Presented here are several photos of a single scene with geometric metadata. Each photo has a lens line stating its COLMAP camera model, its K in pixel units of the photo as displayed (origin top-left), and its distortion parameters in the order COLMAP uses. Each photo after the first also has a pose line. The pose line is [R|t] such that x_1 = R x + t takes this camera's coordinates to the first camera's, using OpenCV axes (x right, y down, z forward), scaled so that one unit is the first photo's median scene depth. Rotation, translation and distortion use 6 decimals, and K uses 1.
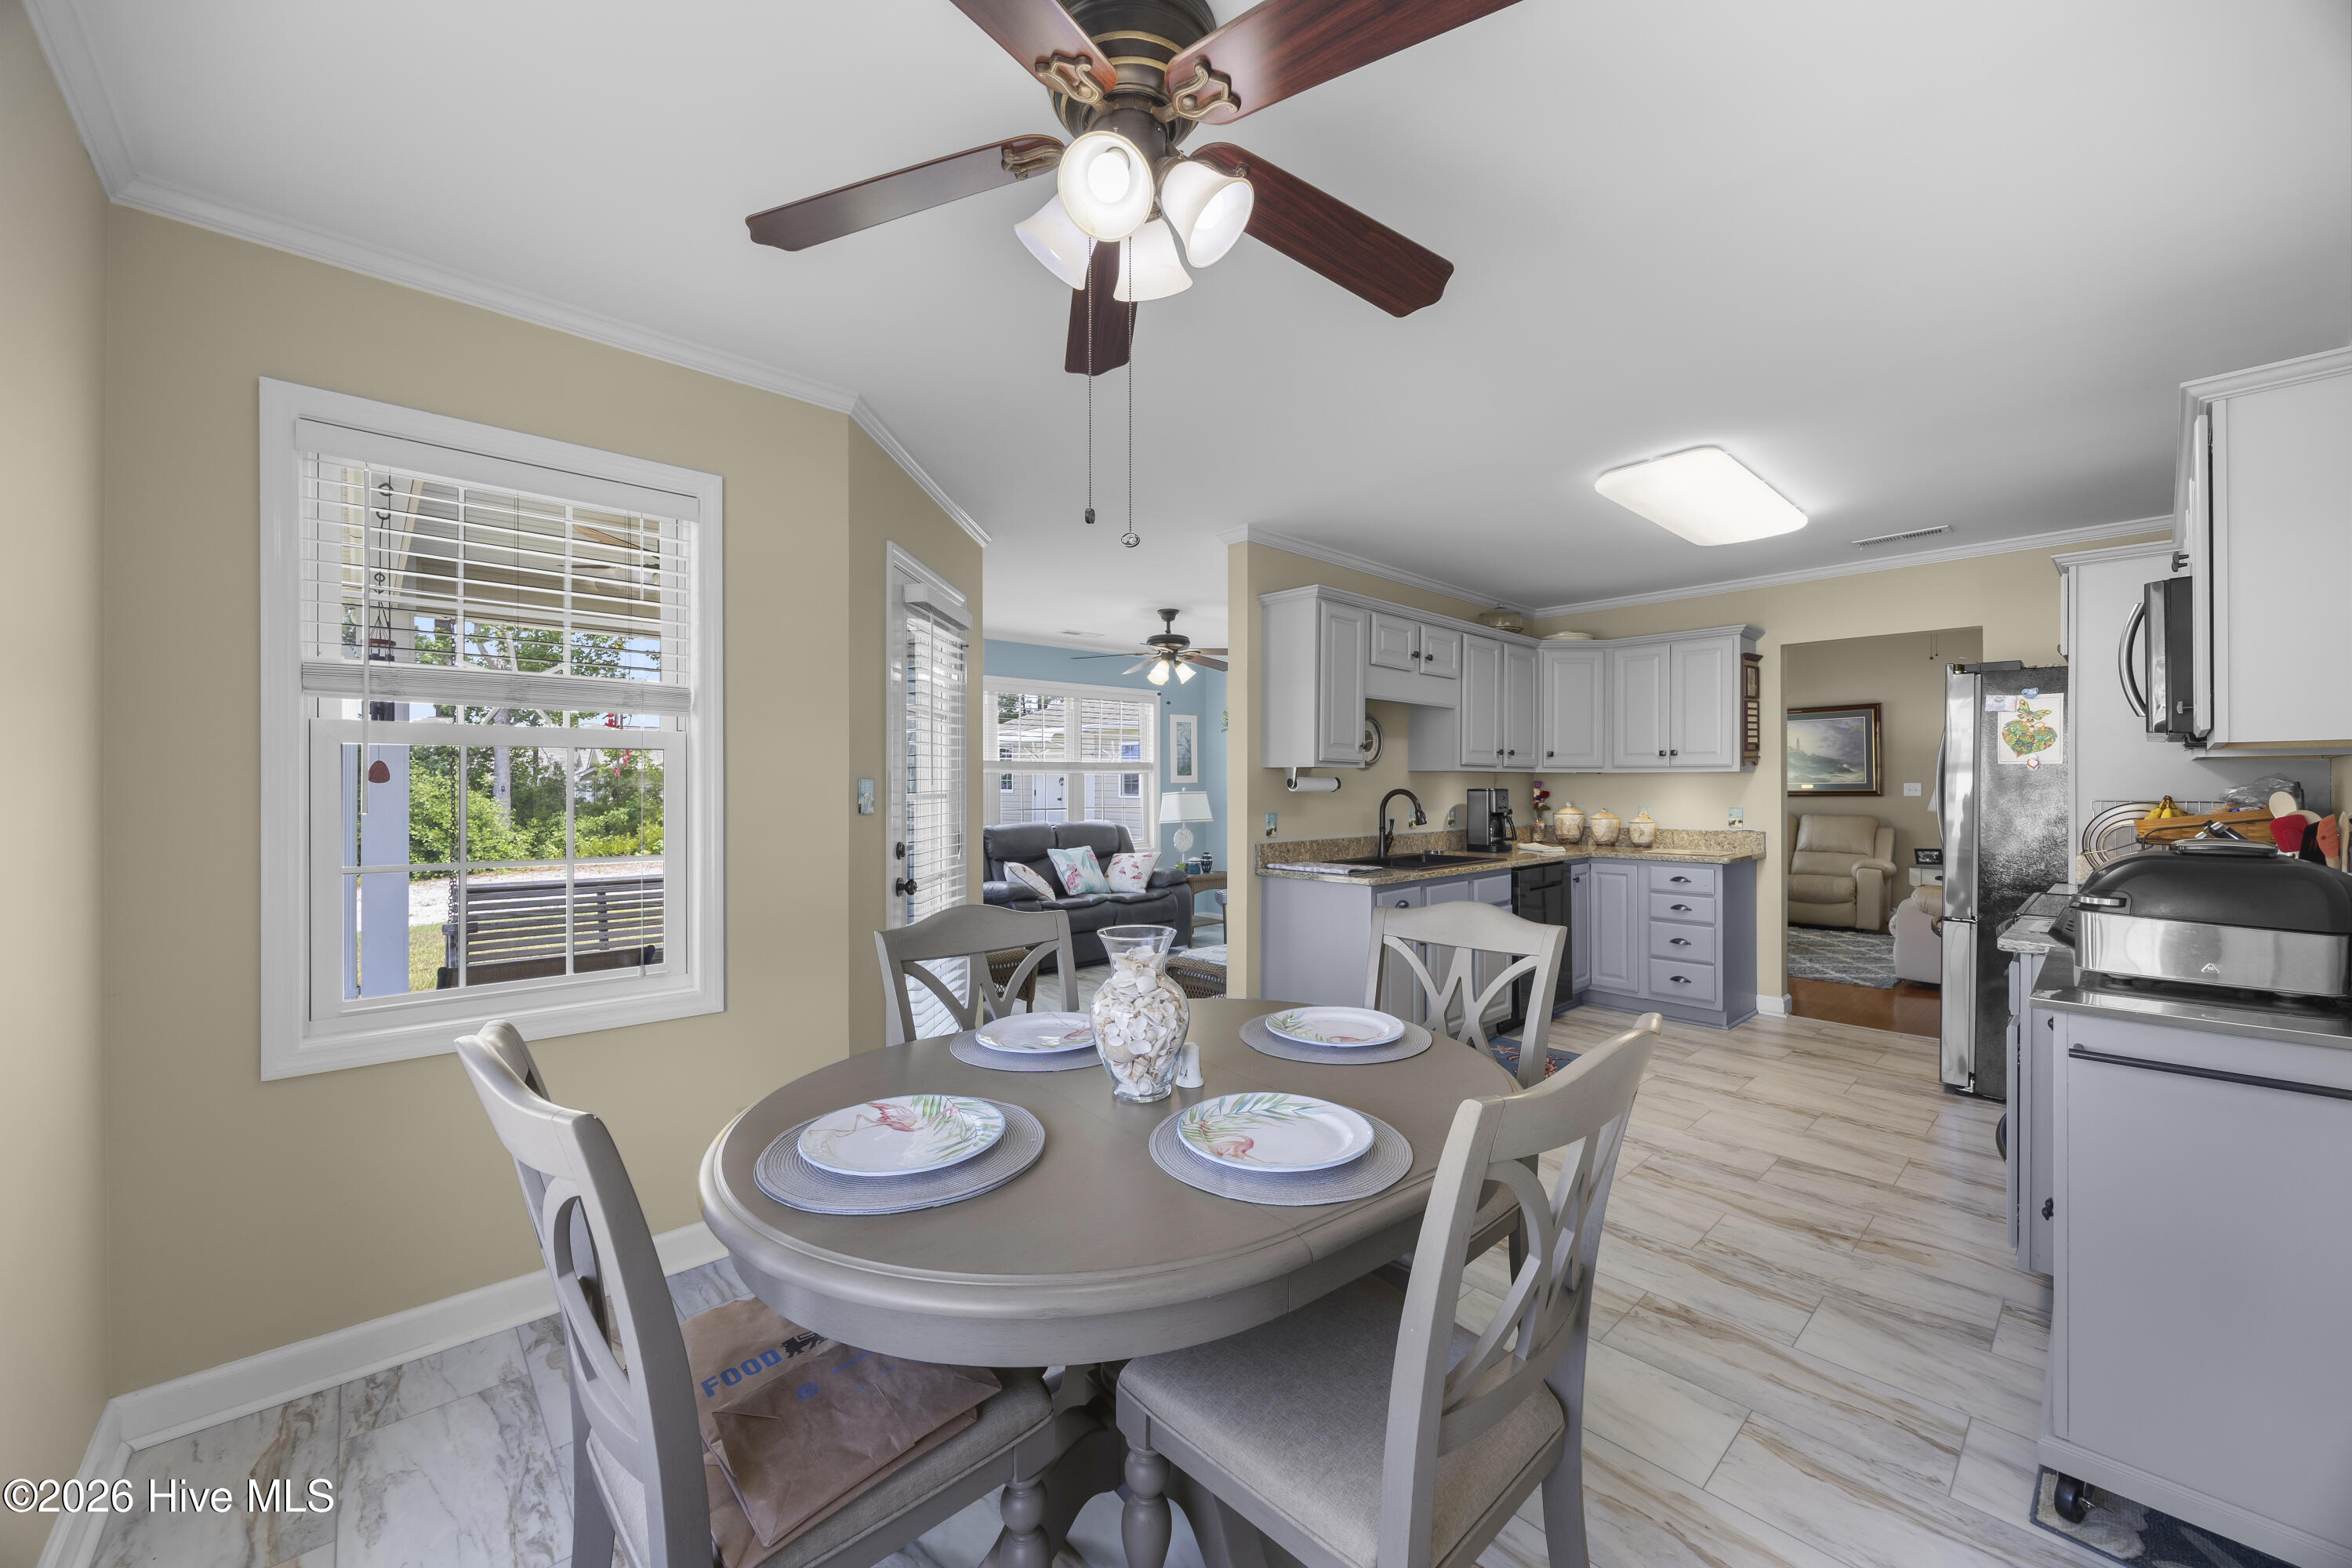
lens RADIAL K [[900.9, 0, 1164.5], [0, 900.9, 786.8], [0, 0, 1]] dist [-0.003230, 0.000323]
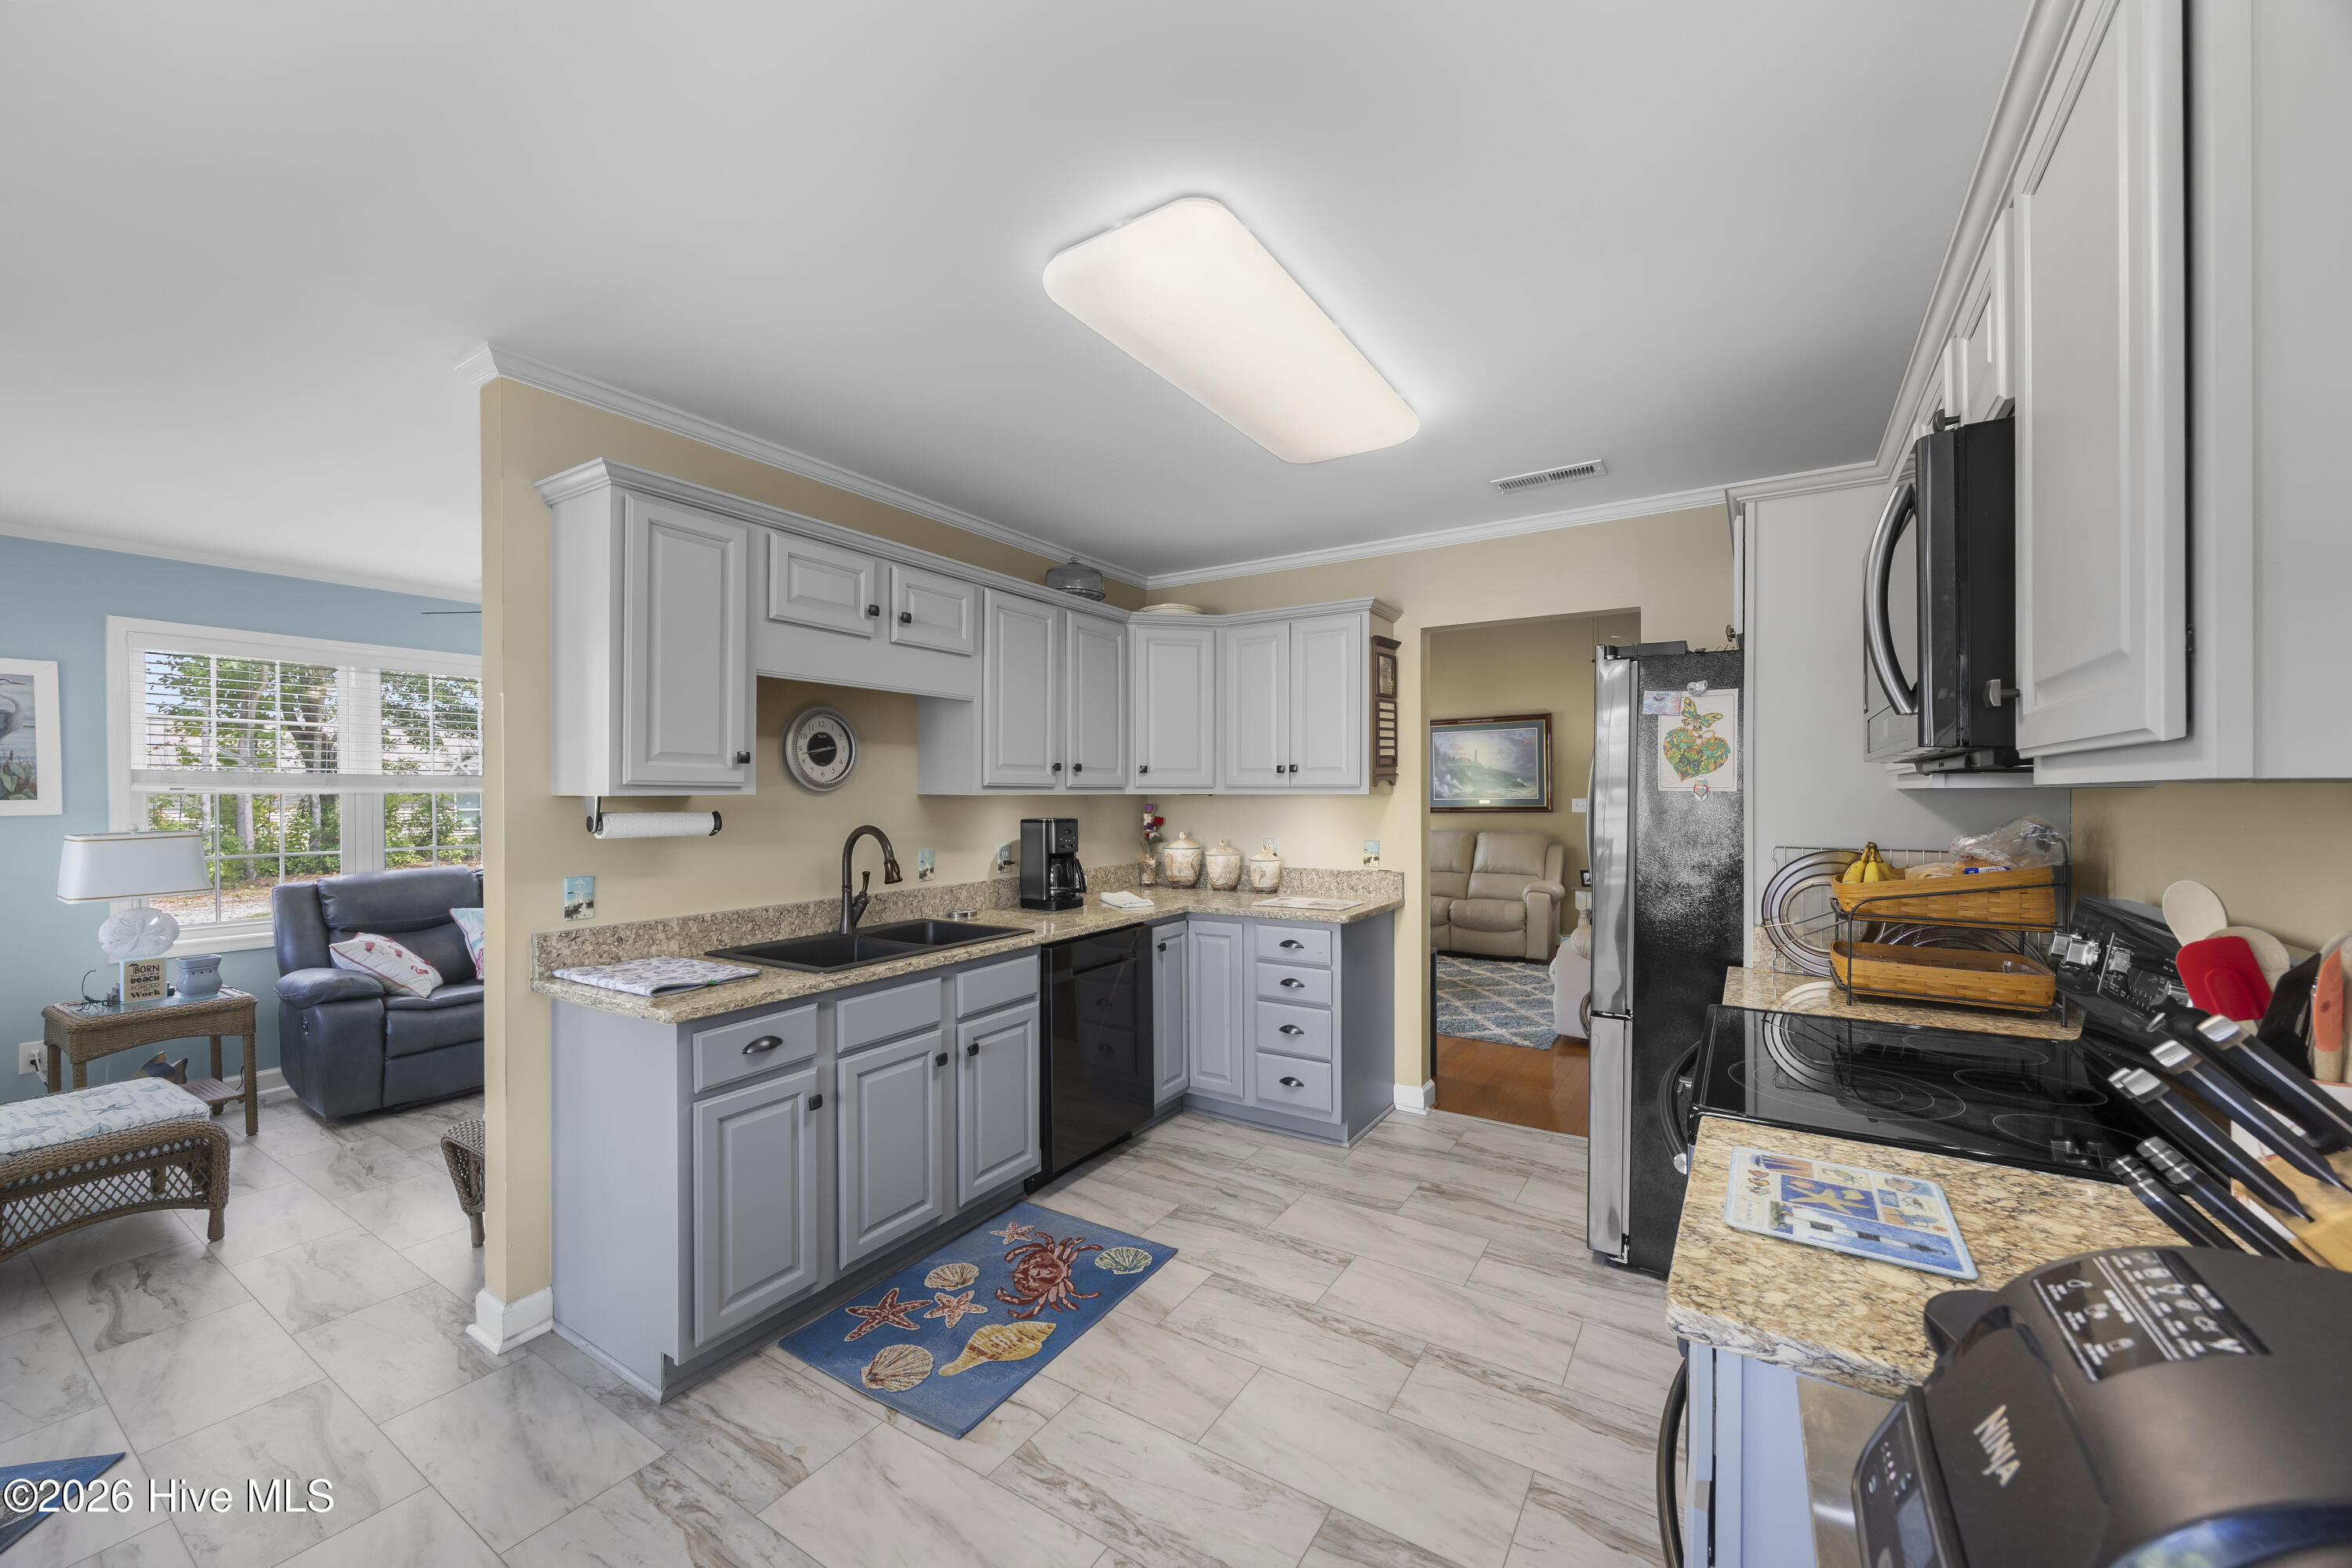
lens RADIAL K [[900.9, 0, 1172.0], [0, 900.9, 801.7], [0, 0, 1]] dist [-0.003230, 0.000323]
pose [[0.967313, -0.005563, 0.253523, 0.301573], [0.003356, 0.999953, 0.009134, -0.019035], [-0.253562, -0.007984, 0.967286, 0.328405]]
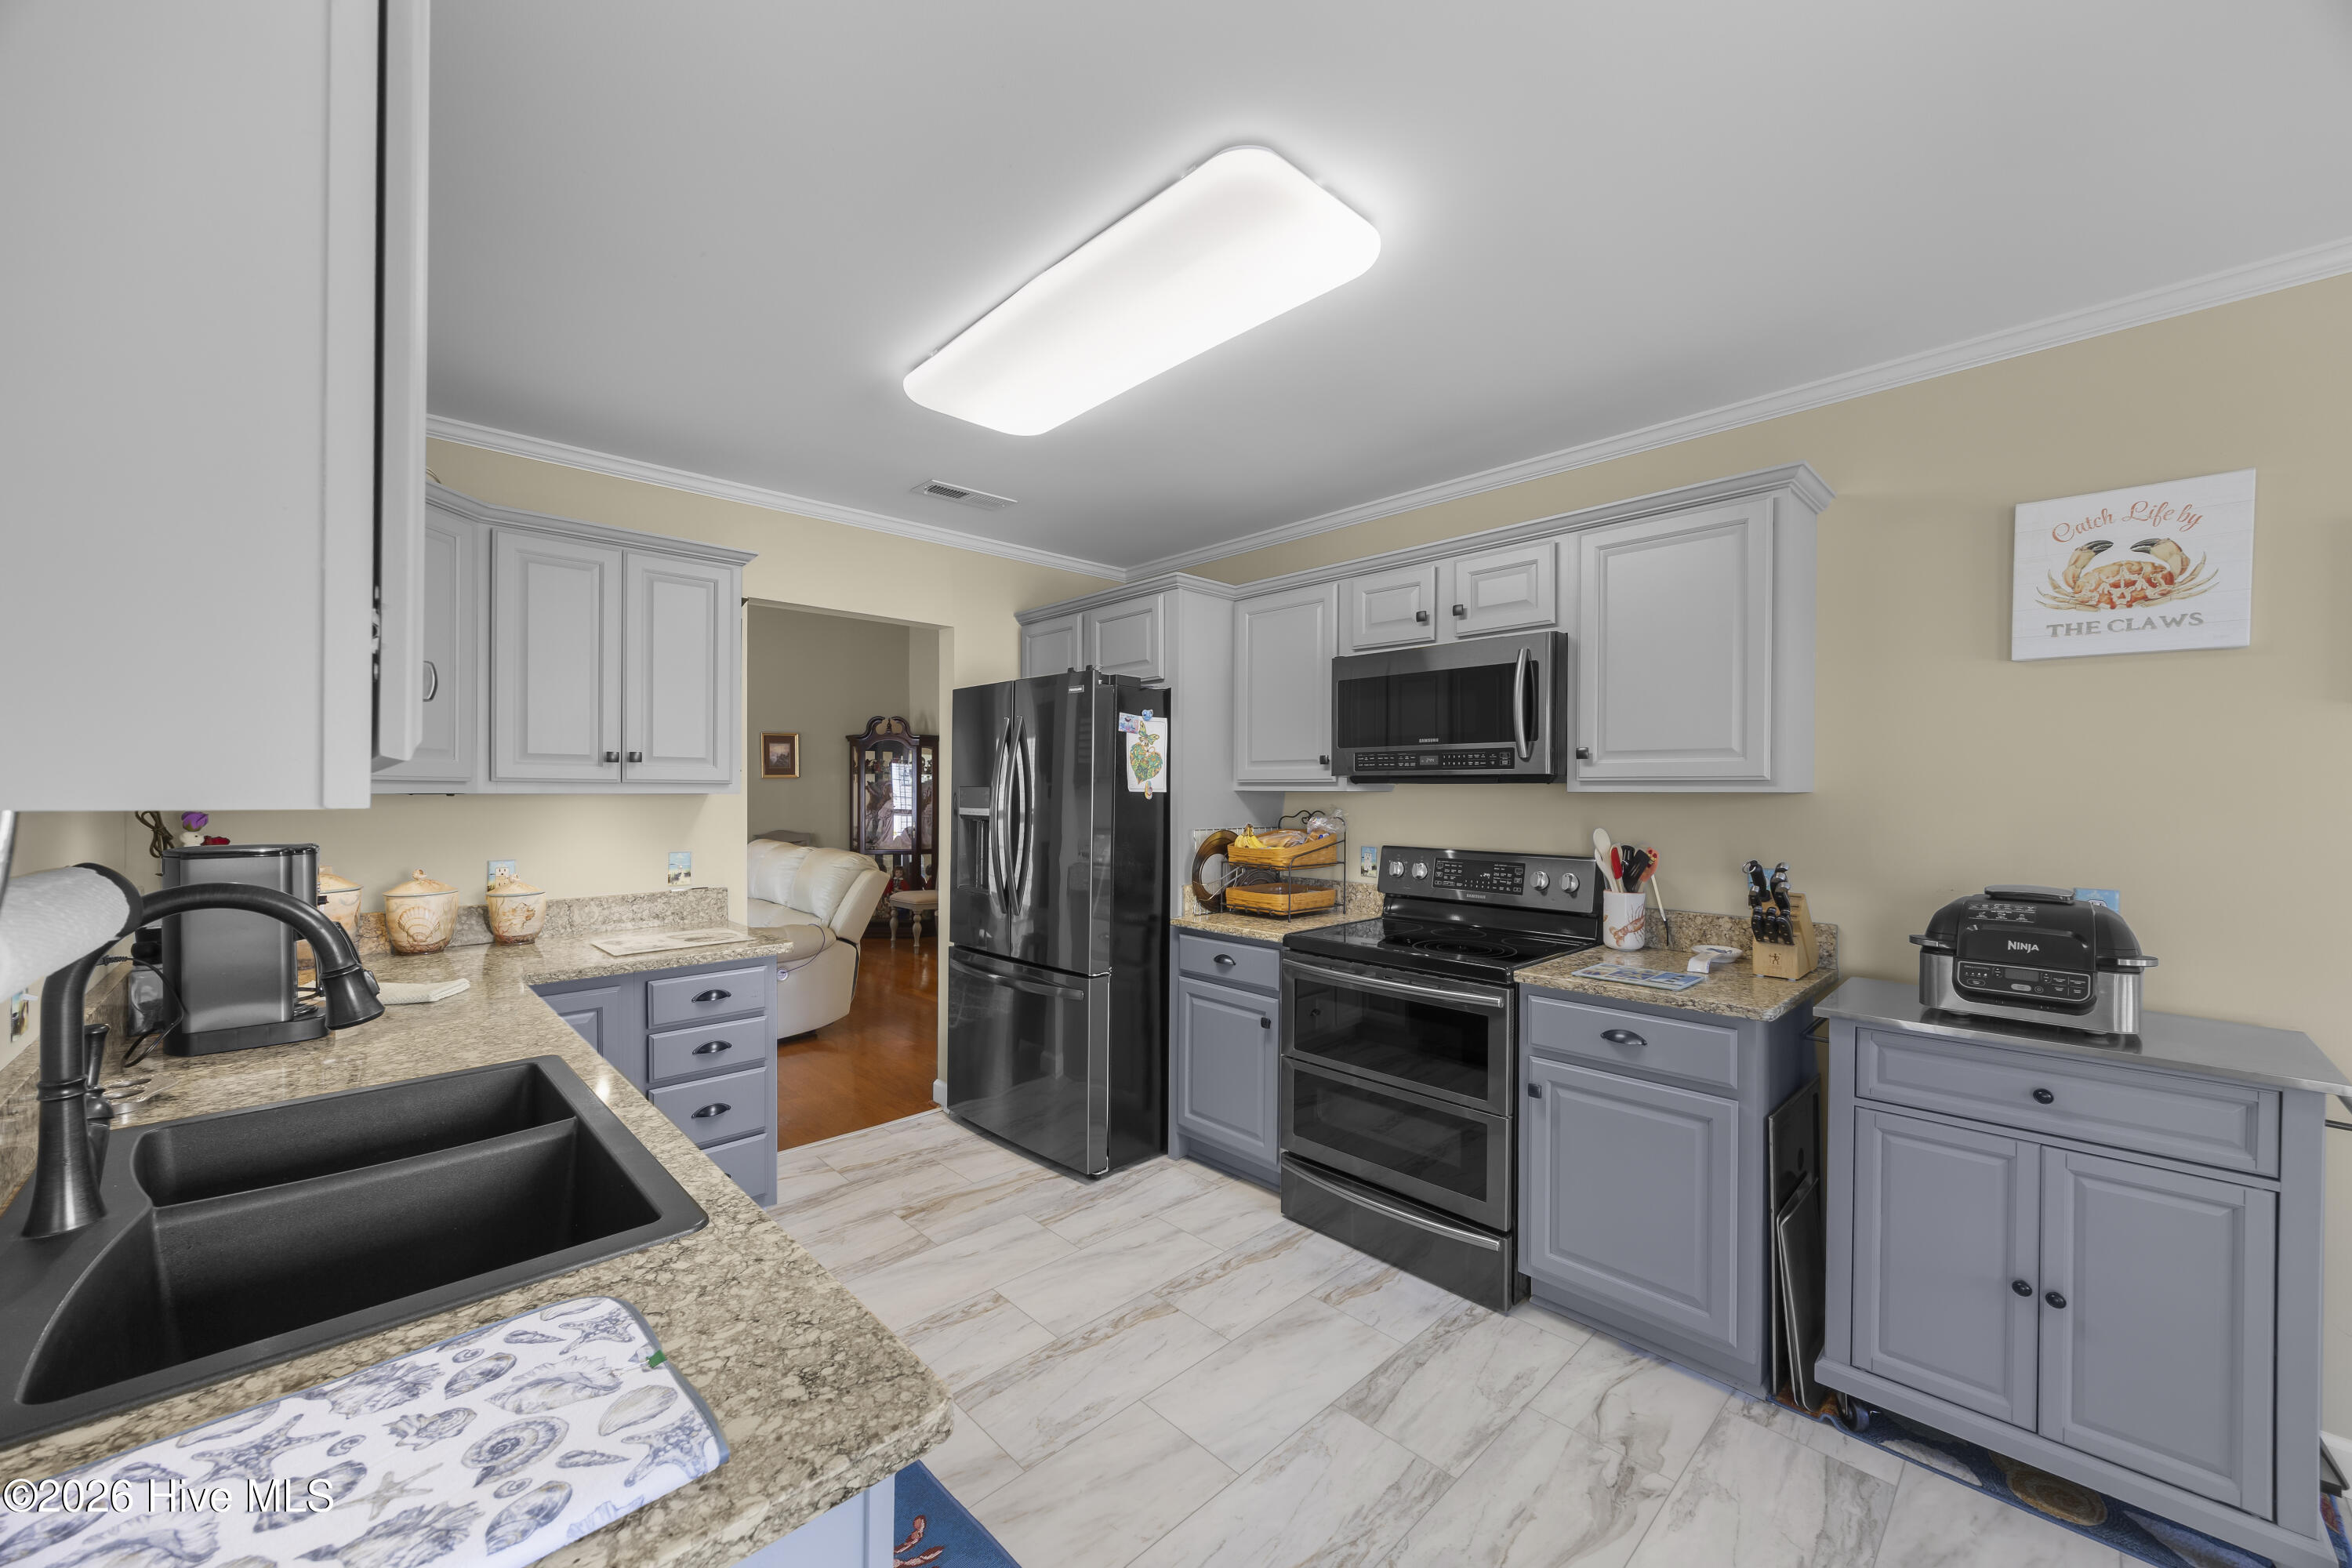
lens RADIAL K [[900.9, 0, 1158.7], [0, 900.9, 797.1], [0, 0, 1]] dist [-0.003230, 0.000323]
pose [[-0.022618, -0.011271, 0.999681, 0.029833], [-0.002573, 0.999934, 0.011216, -0.022853], [-0.999741, -0.002318, -0.022645, 0.758744]]
